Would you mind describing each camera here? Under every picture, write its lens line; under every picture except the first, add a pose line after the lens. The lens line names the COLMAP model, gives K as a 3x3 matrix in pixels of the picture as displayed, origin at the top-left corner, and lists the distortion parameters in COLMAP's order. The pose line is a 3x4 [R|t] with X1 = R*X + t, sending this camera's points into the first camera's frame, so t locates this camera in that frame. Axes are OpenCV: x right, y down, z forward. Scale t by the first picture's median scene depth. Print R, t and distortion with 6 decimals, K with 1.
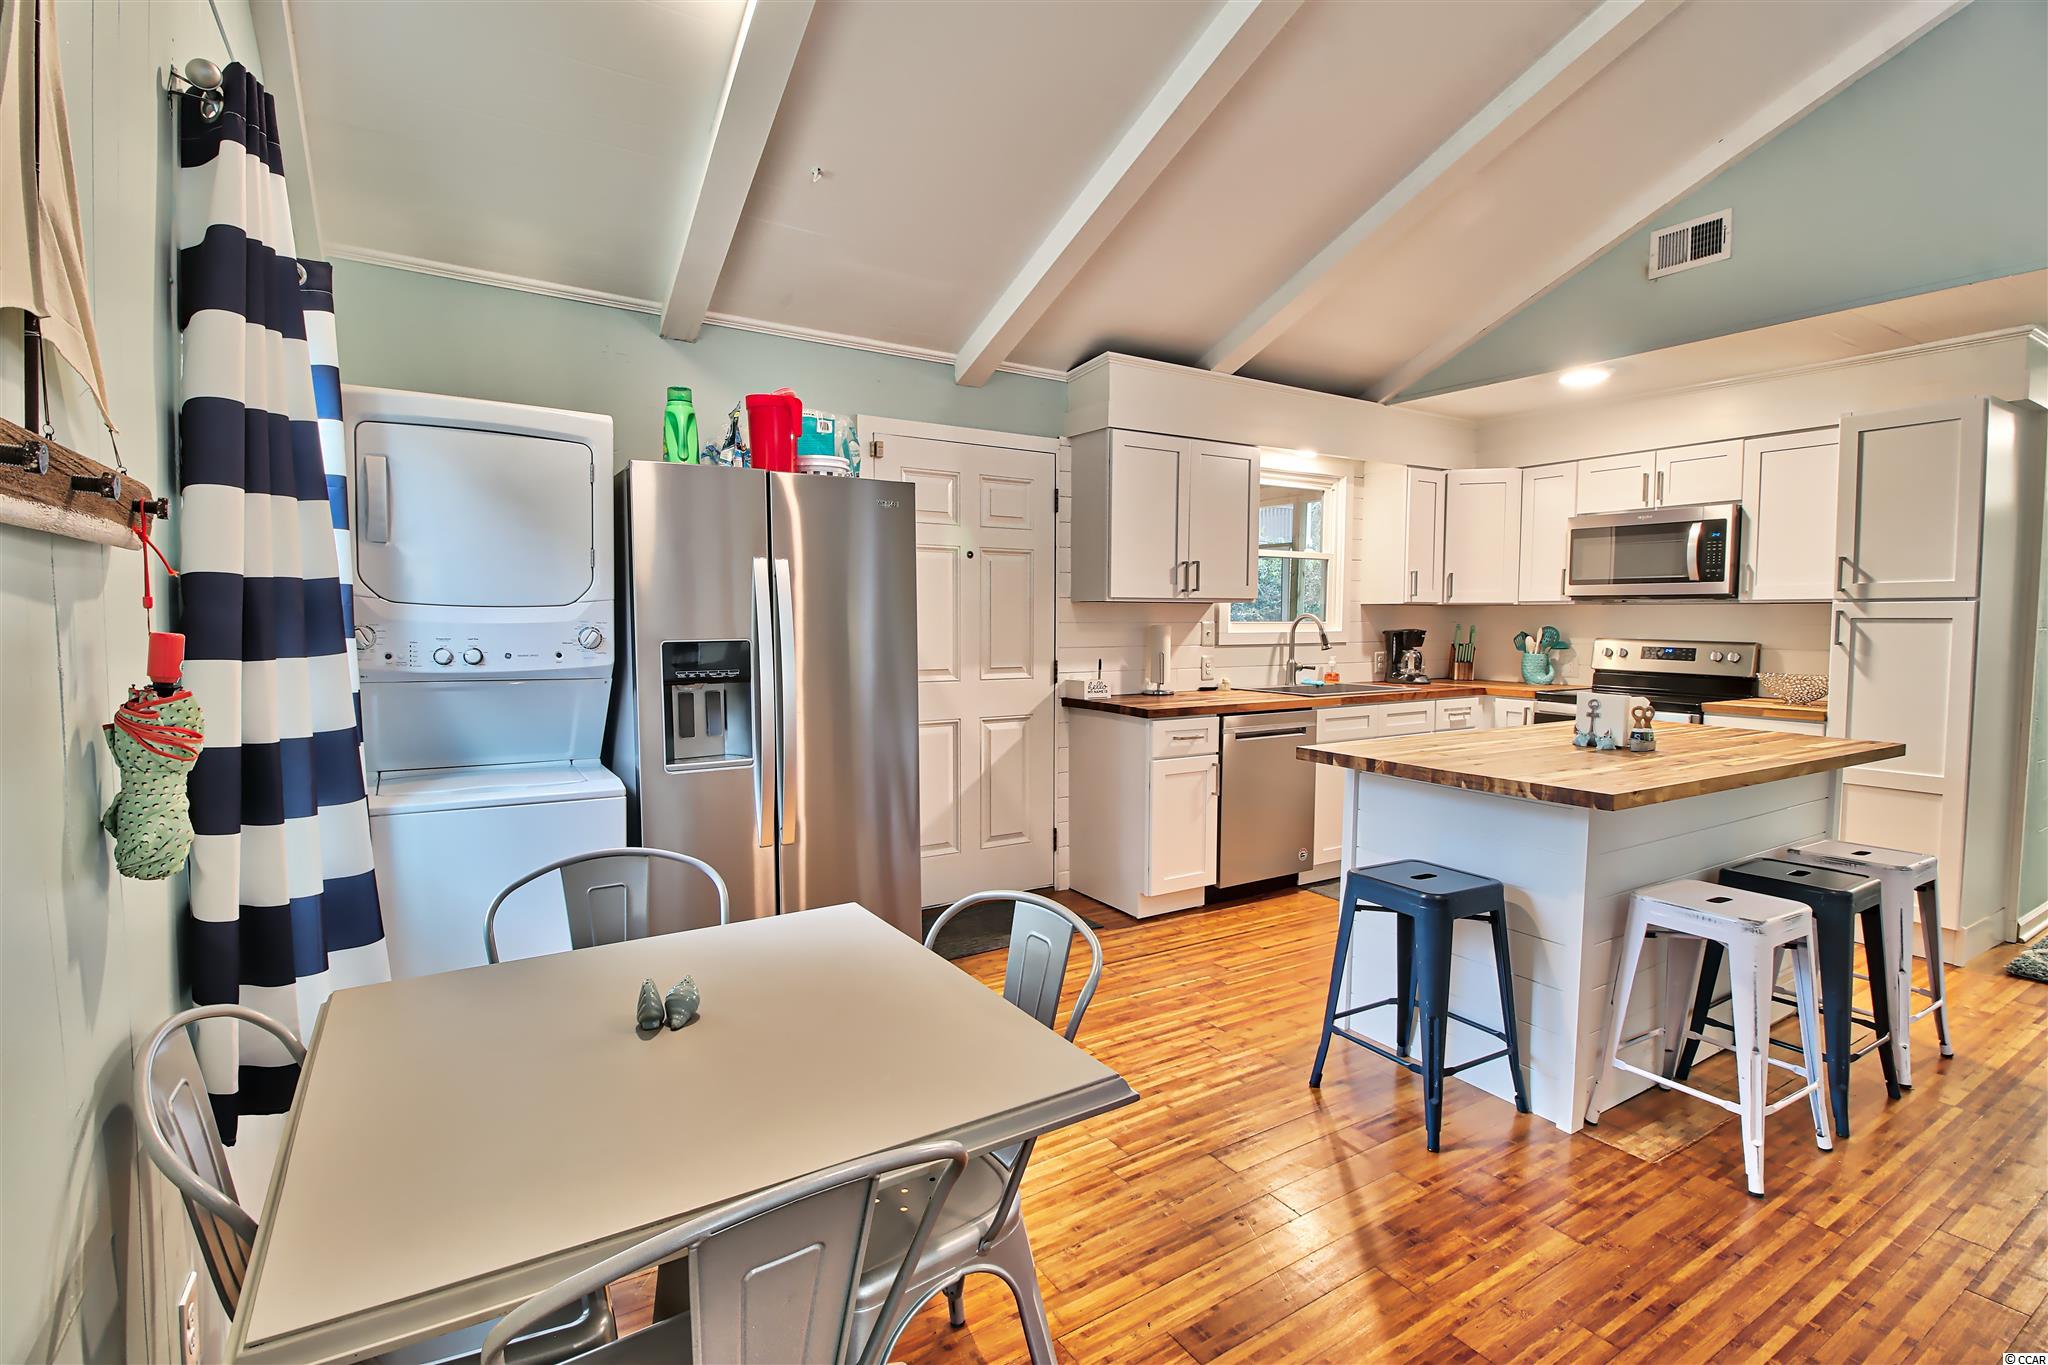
lens RADIAL K [[947.9, 0, 1015.5], [0, 947.9, 676.1], [0, 0, 1]] dist [0.001382, -0.014328]
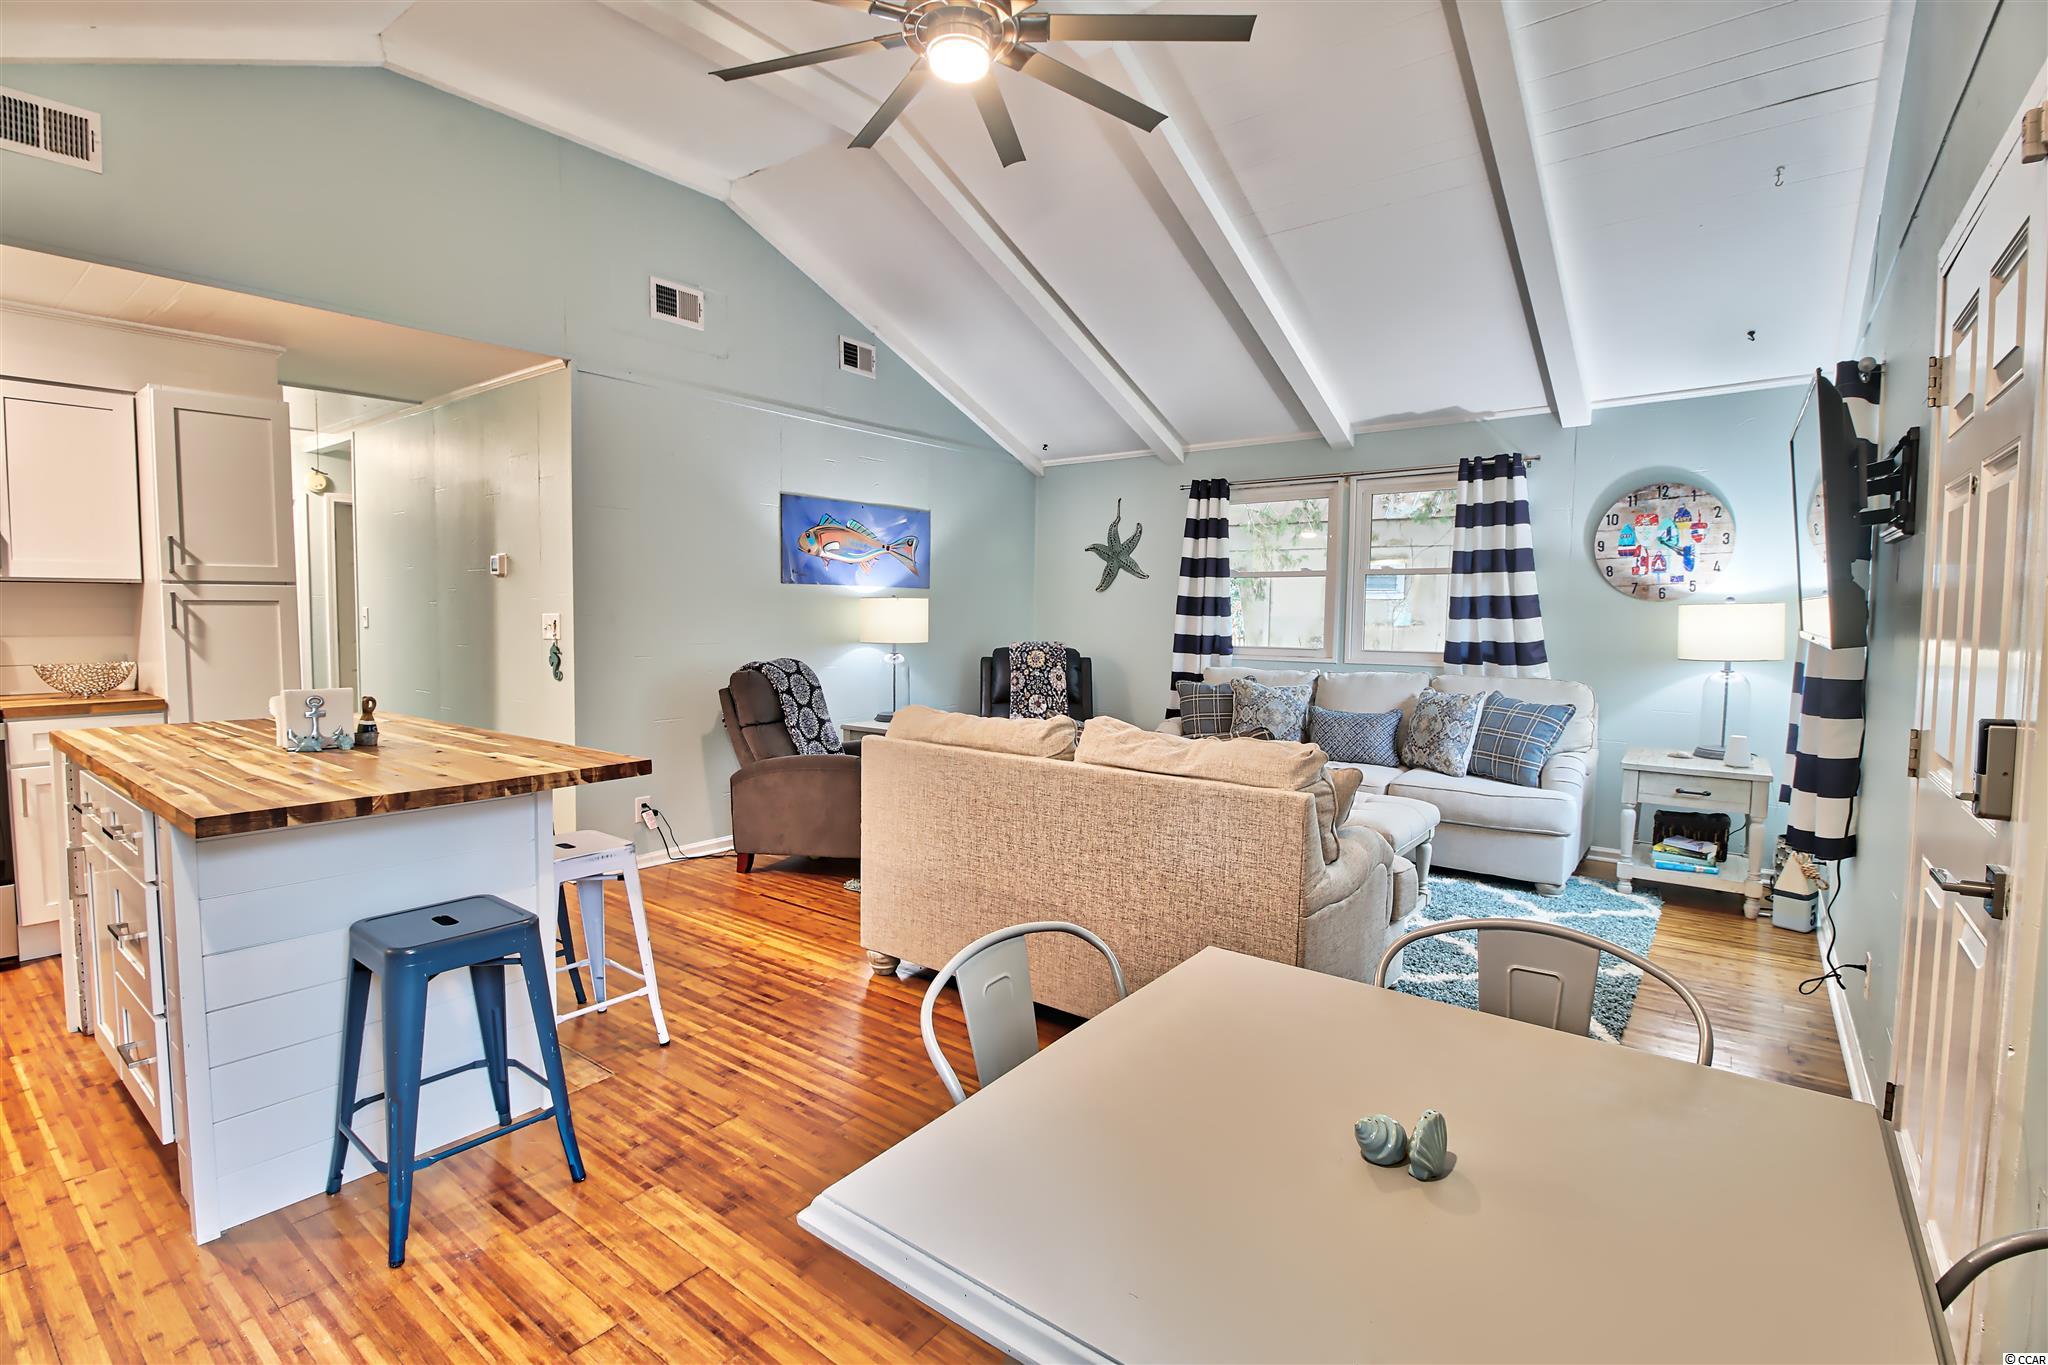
lens RADIAL K [[947.9, 0, 1015.5], [0, 947.9, 676.1], [0, 0, 1]] dist [0.001382, -0.014328]
pose [[-0.354905, -0.071756, 0.932144, -0.289038], [0.046391, 0.994470, 0.094217, -0.031115], [-0.933751, 0.076681, -0.349614, 0.475666]]
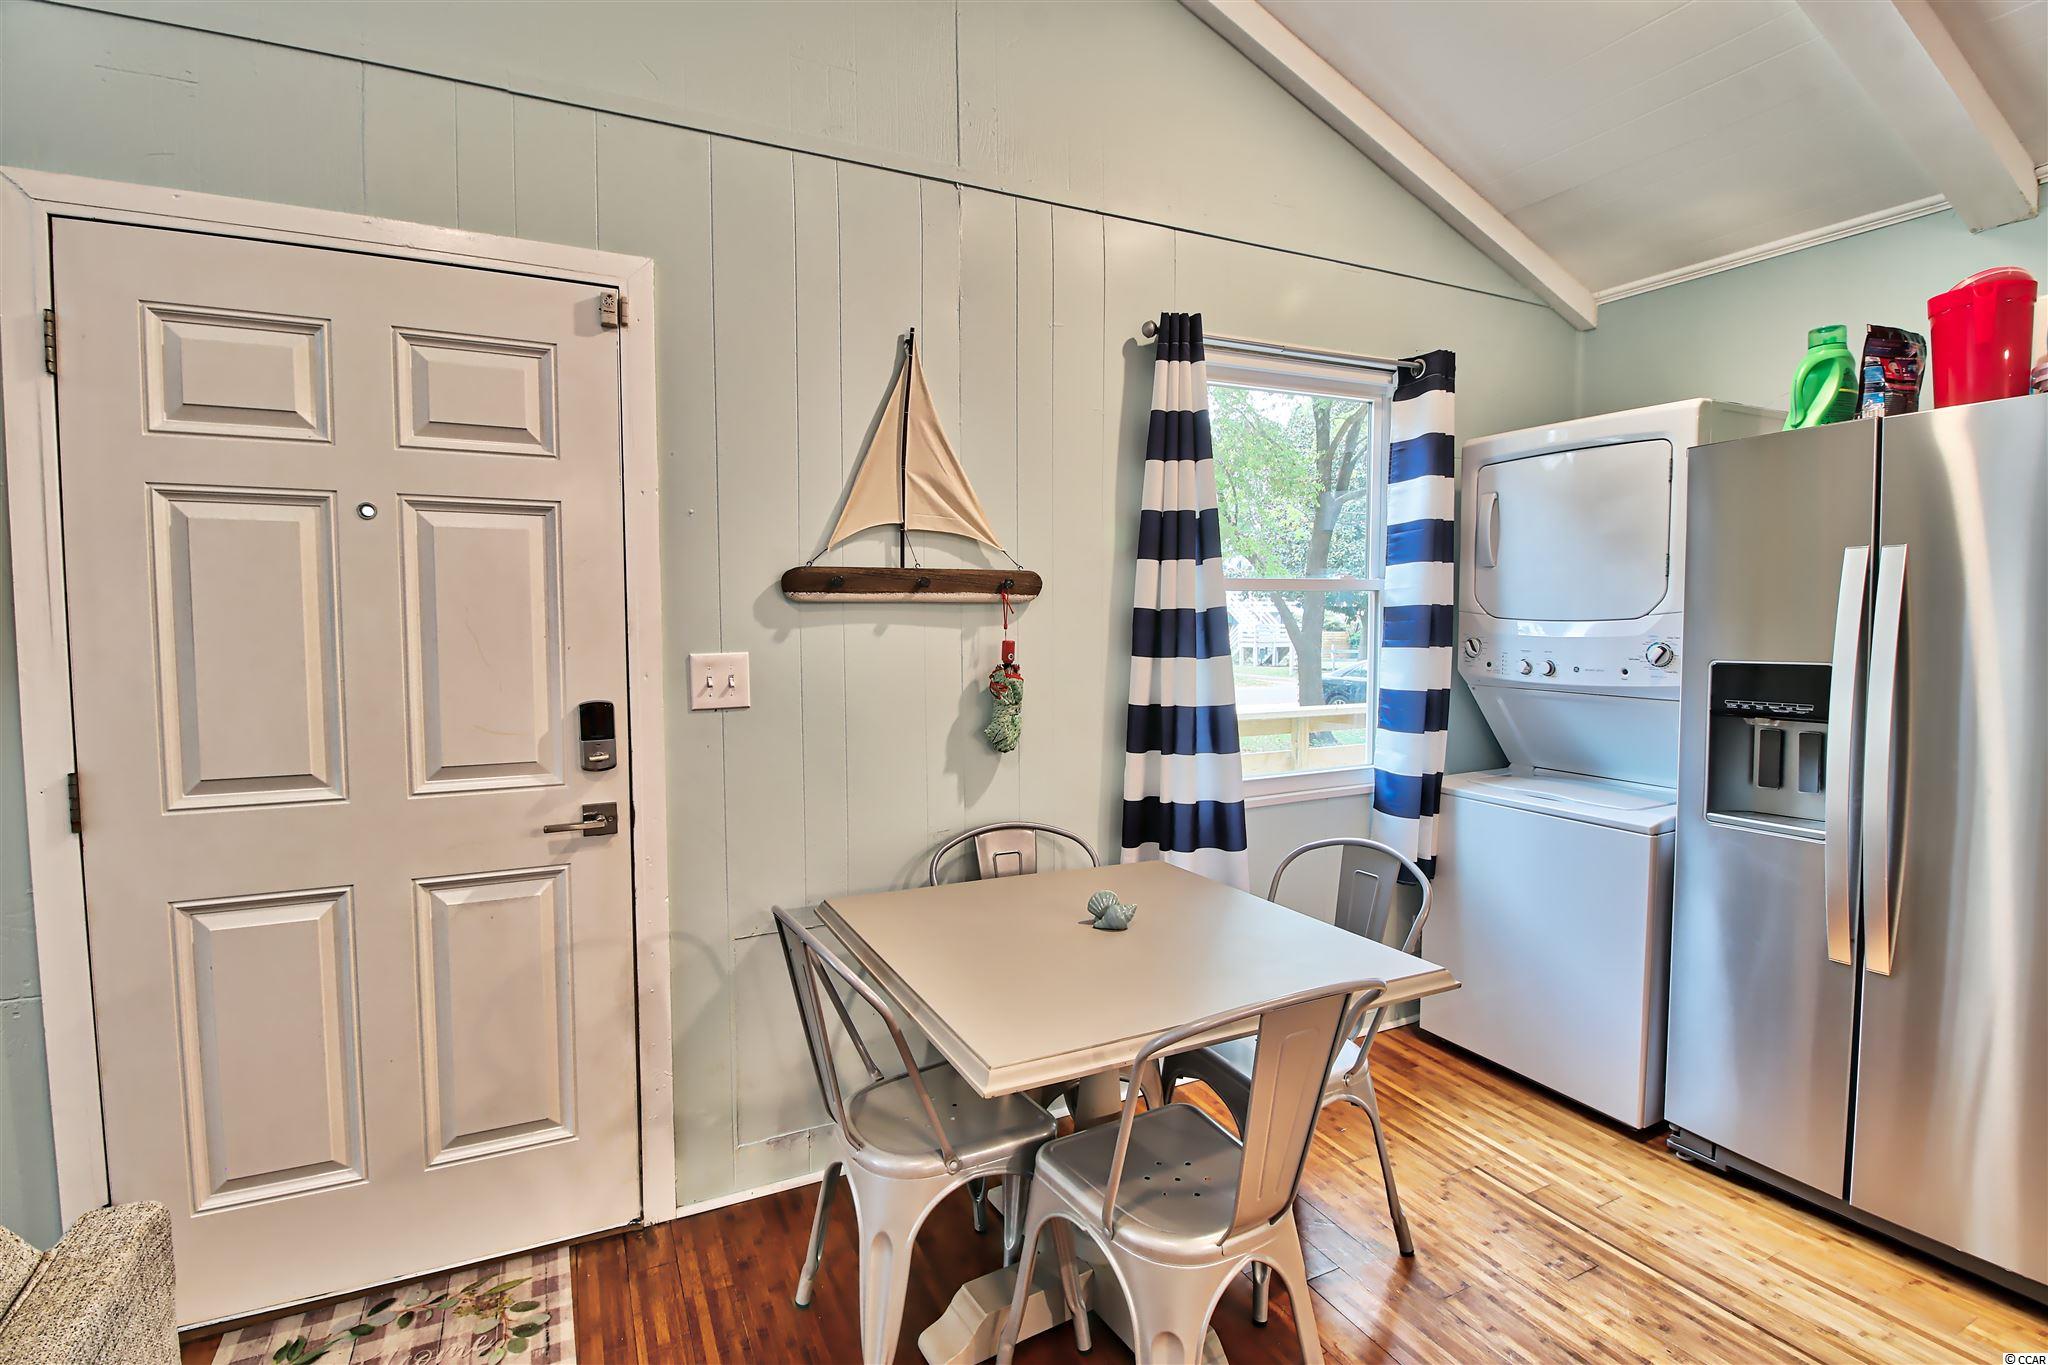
lens RADIAL K [[947.9, 0, 1015.5], [0, 947.9, 676.1], [0, 0, 1]] dist [0.001382, -0.014328]
pose [[-0.100863, 0.053029, -0.993486, 0.317617], [-0.058704, 0.996521, 0.059151, -0.023495], [0.993167, 0.064287, -0.097400, 0.306006]]
